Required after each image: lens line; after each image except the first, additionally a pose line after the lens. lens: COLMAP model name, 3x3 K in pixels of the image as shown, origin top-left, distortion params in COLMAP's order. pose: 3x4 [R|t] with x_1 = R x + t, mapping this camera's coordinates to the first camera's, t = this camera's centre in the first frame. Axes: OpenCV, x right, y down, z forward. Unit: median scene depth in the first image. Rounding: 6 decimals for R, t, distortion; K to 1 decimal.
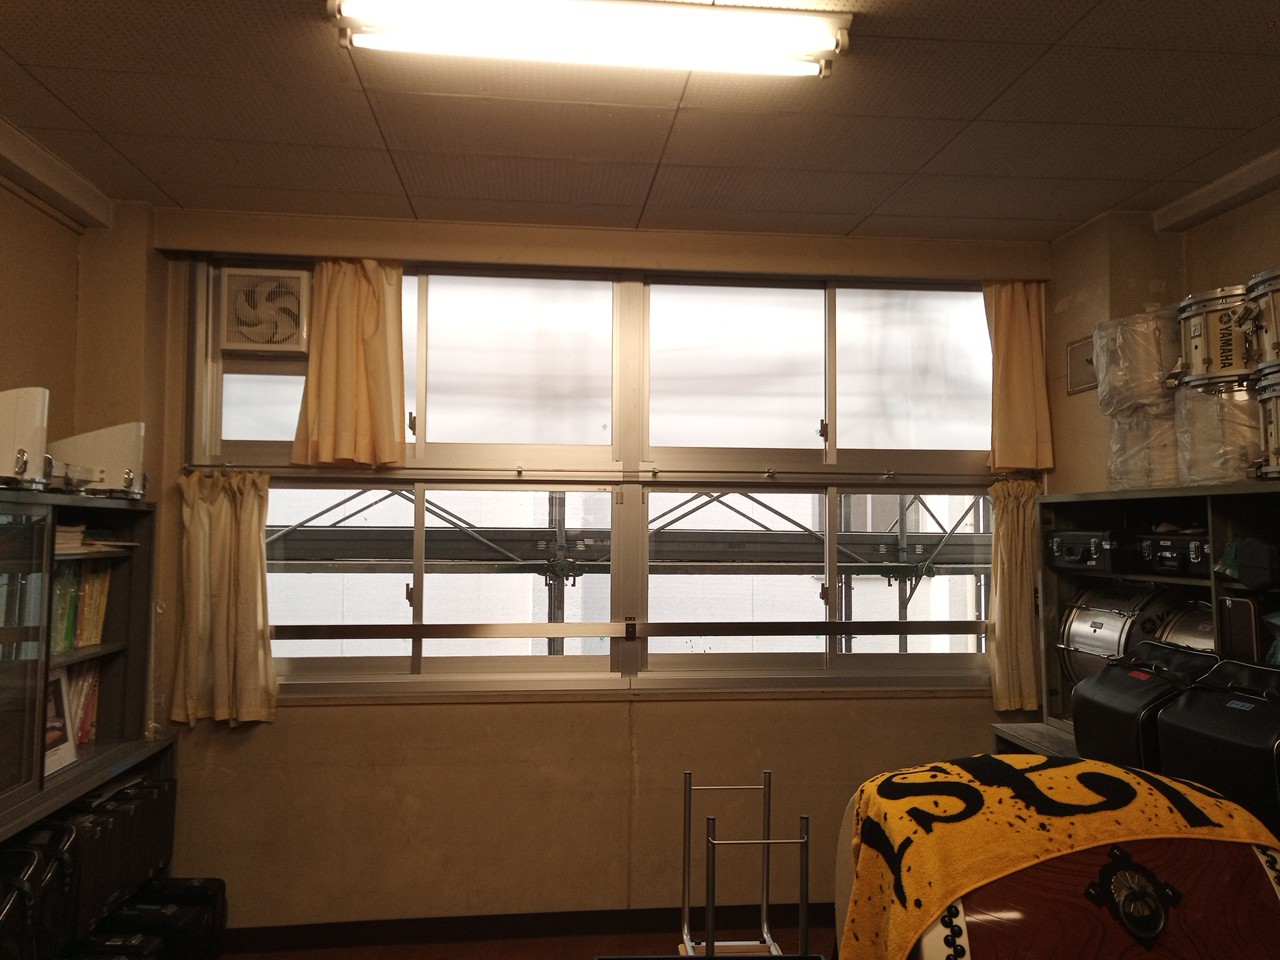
lens RADIAL K [[1405.5, 0, 640.0], [0, 1405.5, 480.0], [0, 0, 1]] dist [0.005429, -0.000157]
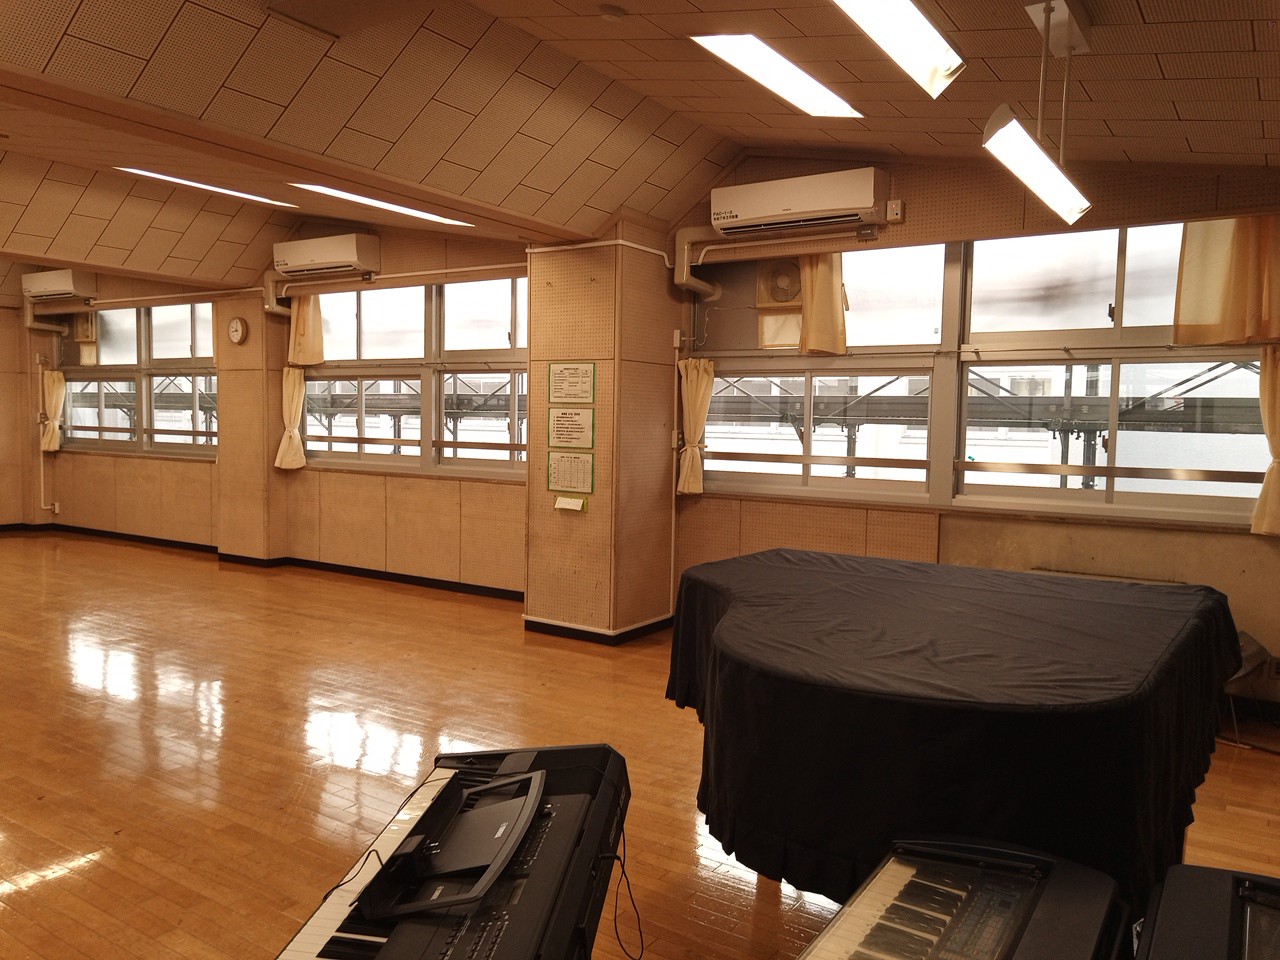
lens RADIAL K [[952.6, 0, 640.0], [0, 952.6, 480.0], [0, 0, 1]] dist [0.045882, 0.000436]
pose [[0.735261, 0.057140, -0.675372, 0.705639], [0.025033, 0.993471, 0.111306, 0.007781], [0.677322, -0.098746, 0.729030, 0.117428]]
